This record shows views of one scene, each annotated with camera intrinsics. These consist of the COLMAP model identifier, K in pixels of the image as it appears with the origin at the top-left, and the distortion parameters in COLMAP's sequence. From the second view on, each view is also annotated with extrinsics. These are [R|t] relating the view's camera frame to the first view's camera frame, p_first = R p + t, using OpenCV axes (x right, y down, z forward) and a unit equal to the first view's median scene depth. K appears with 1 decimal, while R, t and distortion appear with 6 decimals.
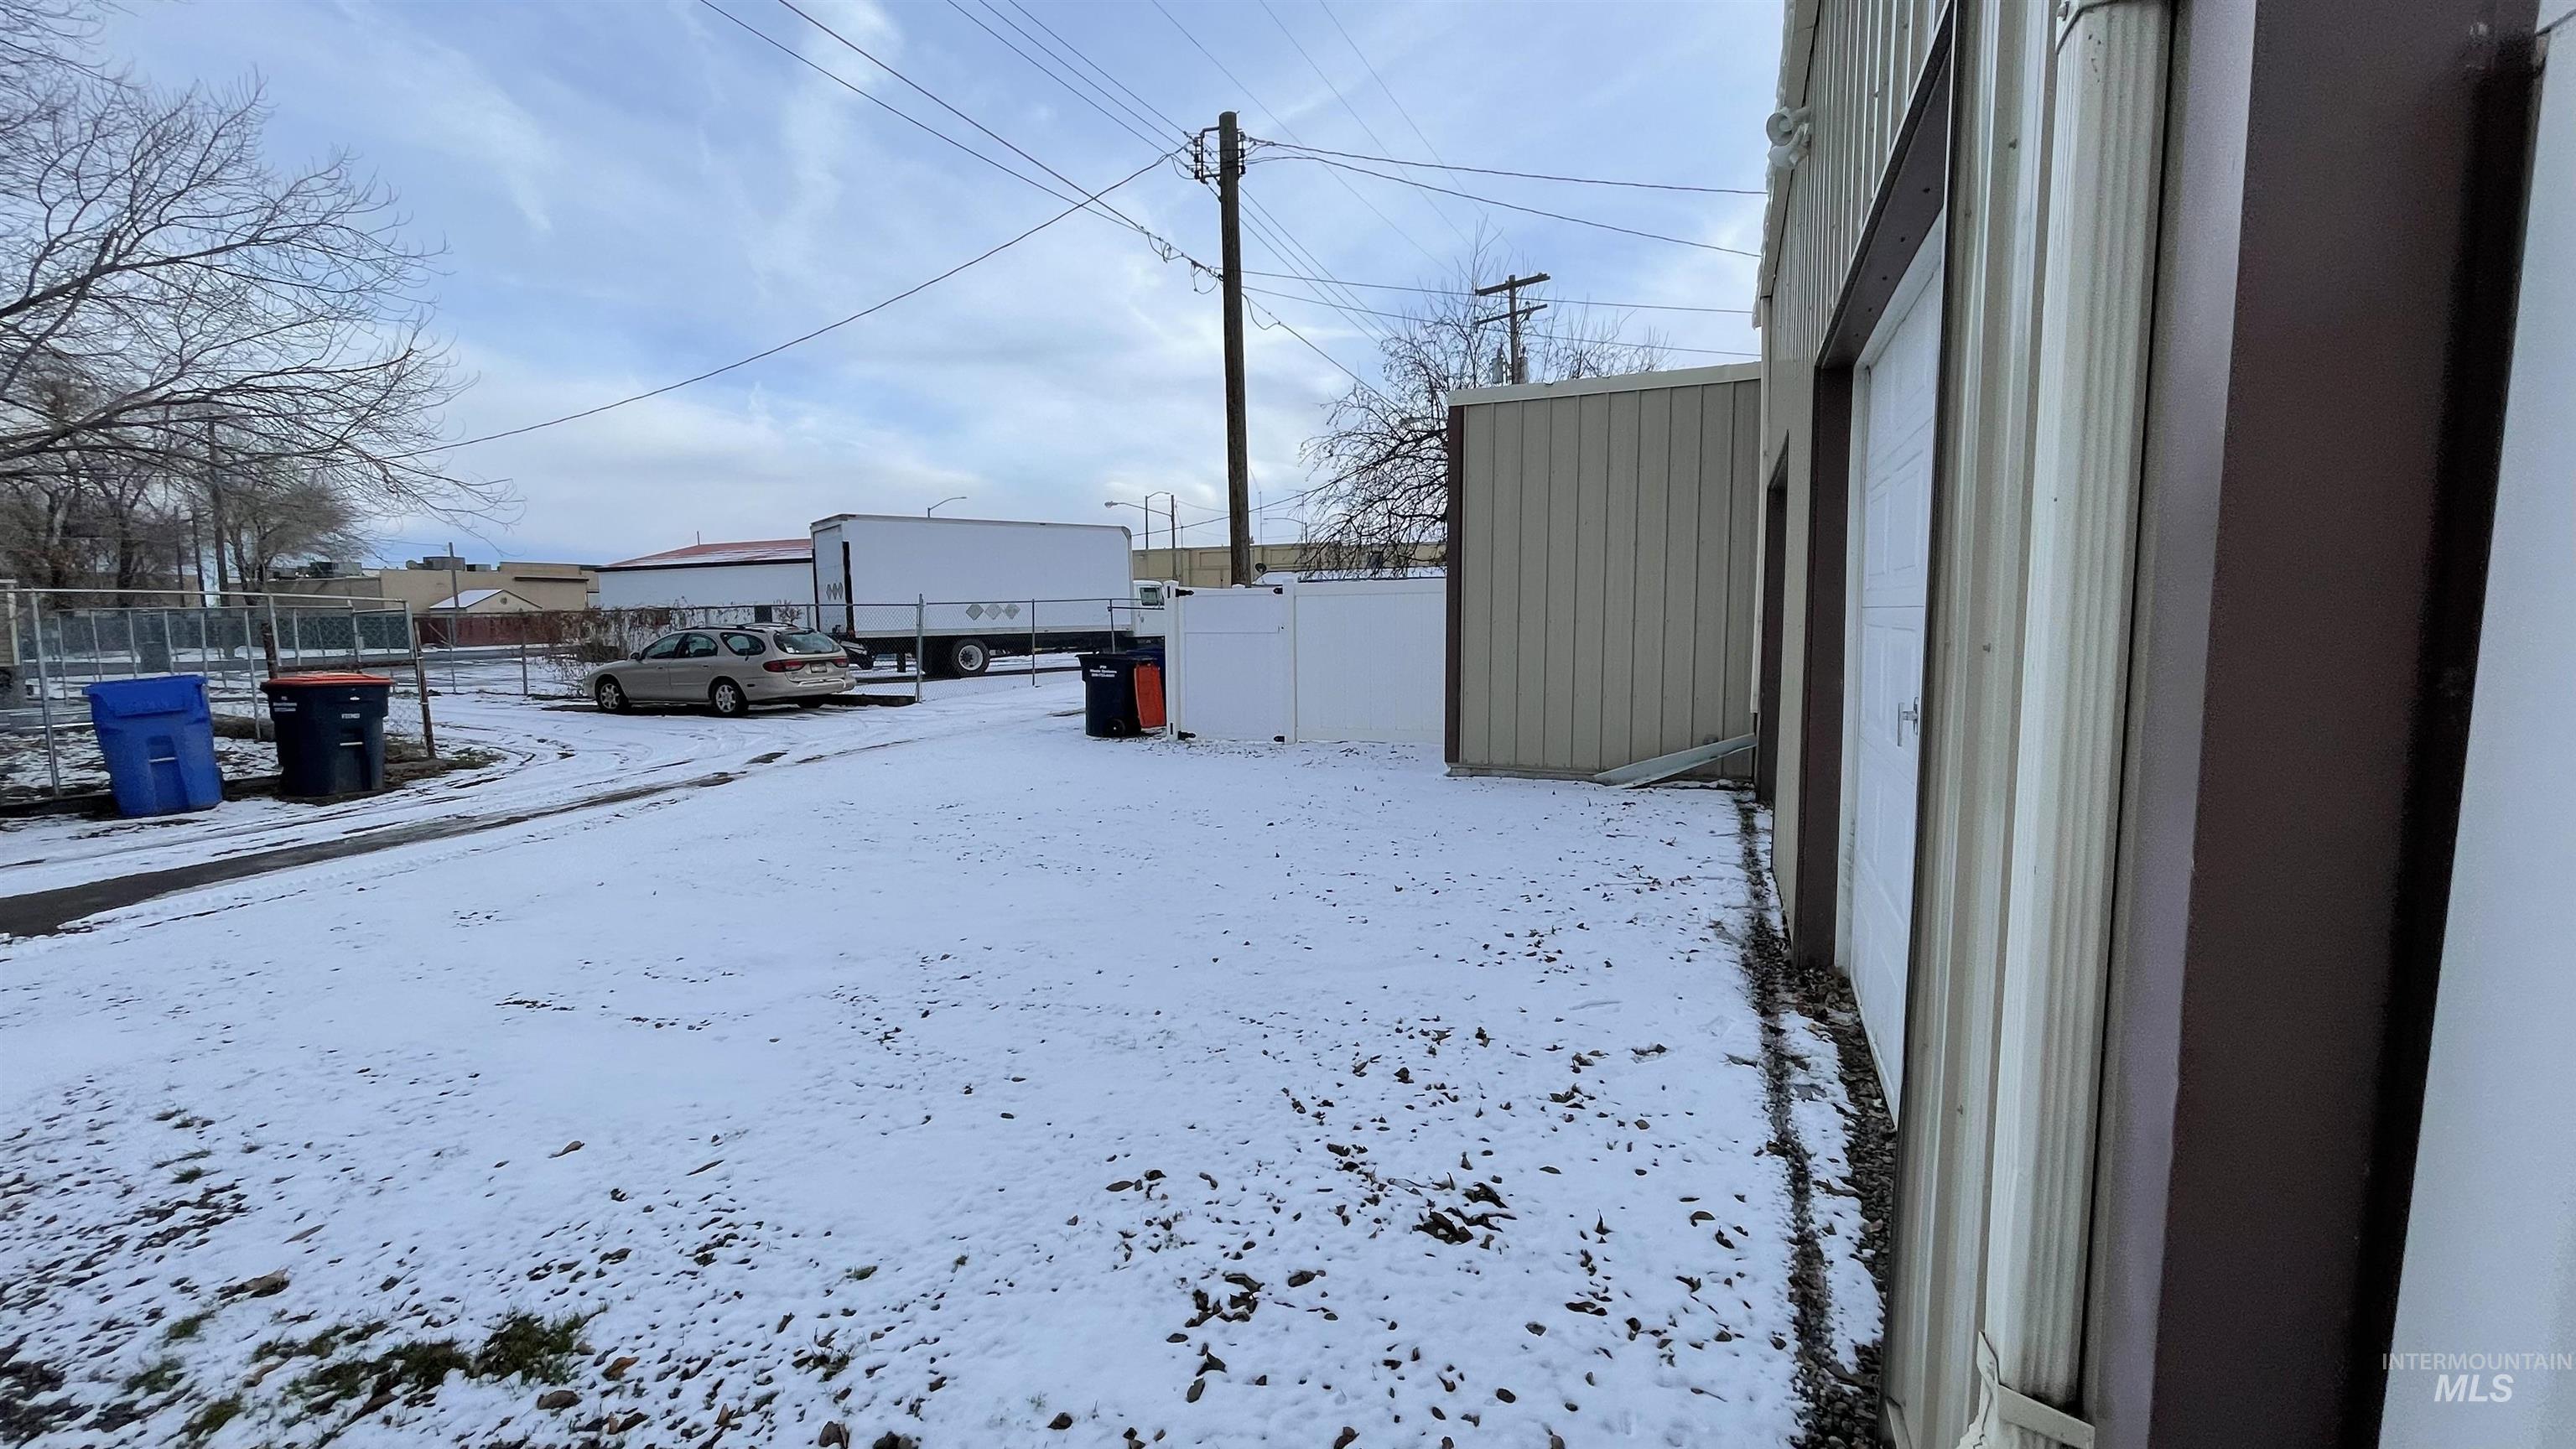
lens RADIAL K [[1043.6, 0, 1280.4], [0, 1043.6, 720.3], [0, 0, 1]] dist [-0.001076, -0.000147]
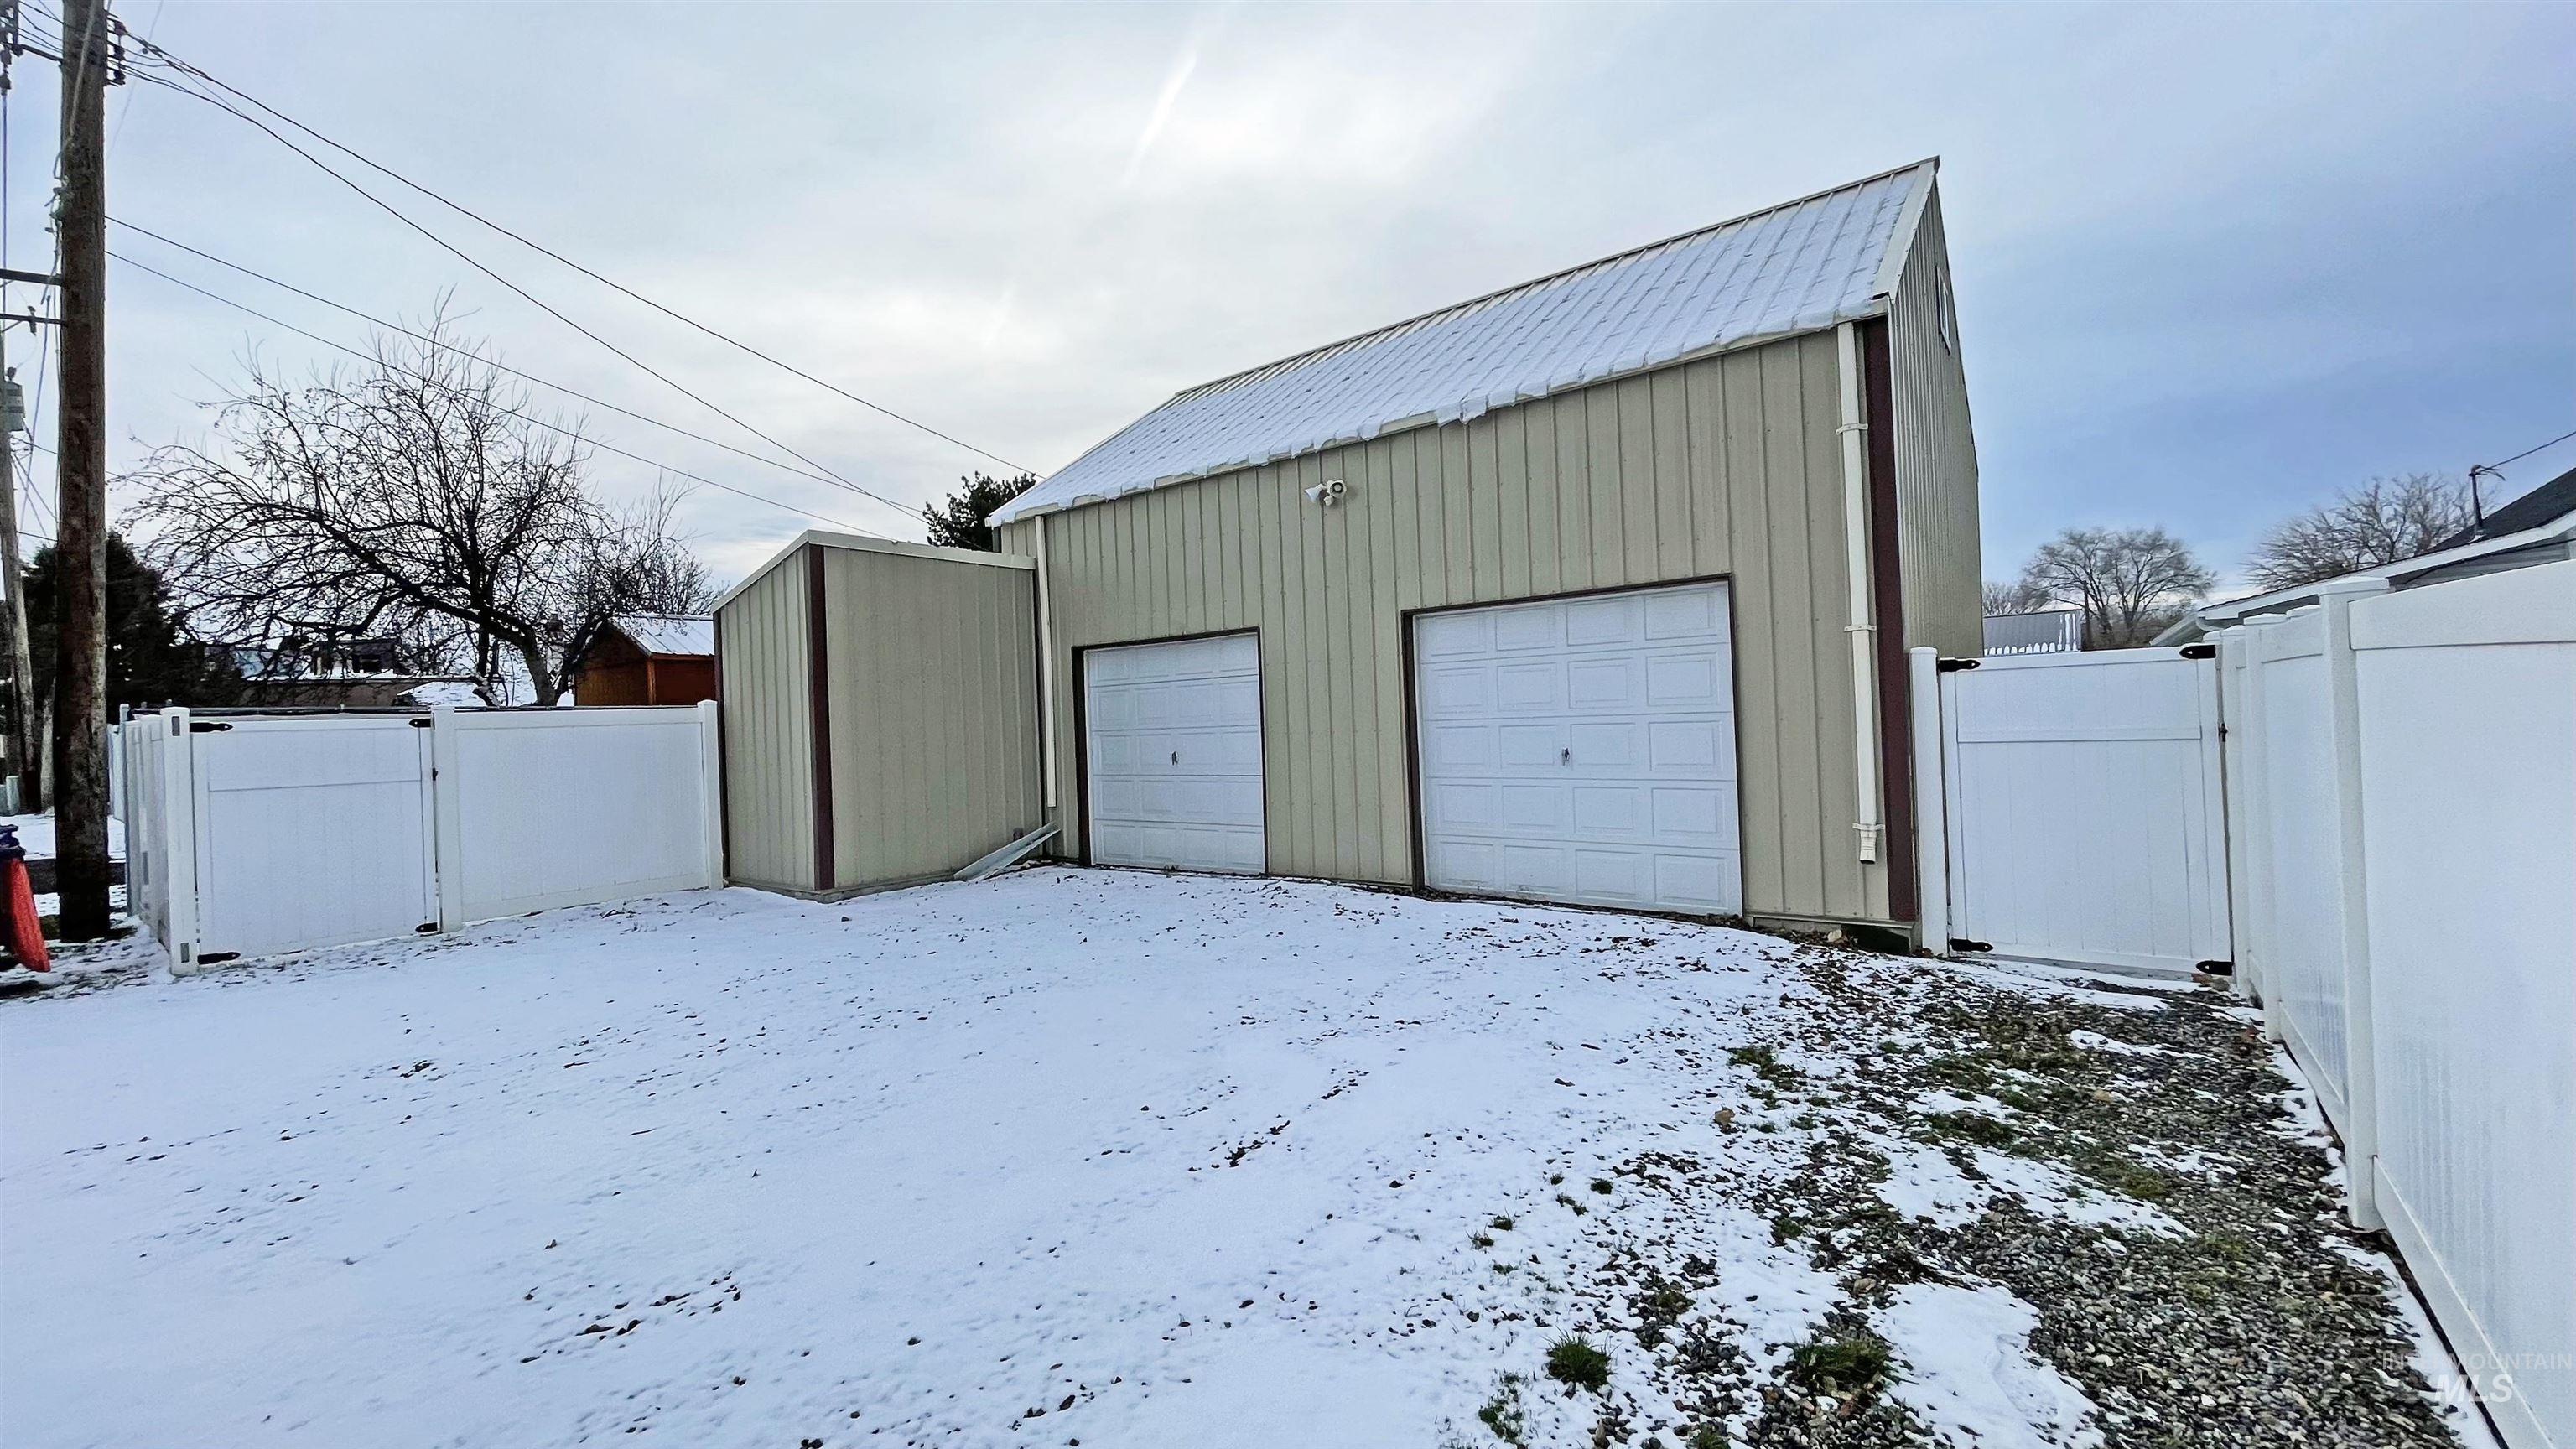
lens RADIAL K [[1043.6, 0, 1280.4], [0, 1043.6, 720.3], [0, 0, 1]] dist [-0.001076, -0.000147]
pose [[0.247976, 0.007286, 0.968739, -2.448984], [0.125941, 0.991243, -0.039693, -0.093201], [-0.960545, 0.131846, 0.244887, 1.060012]]
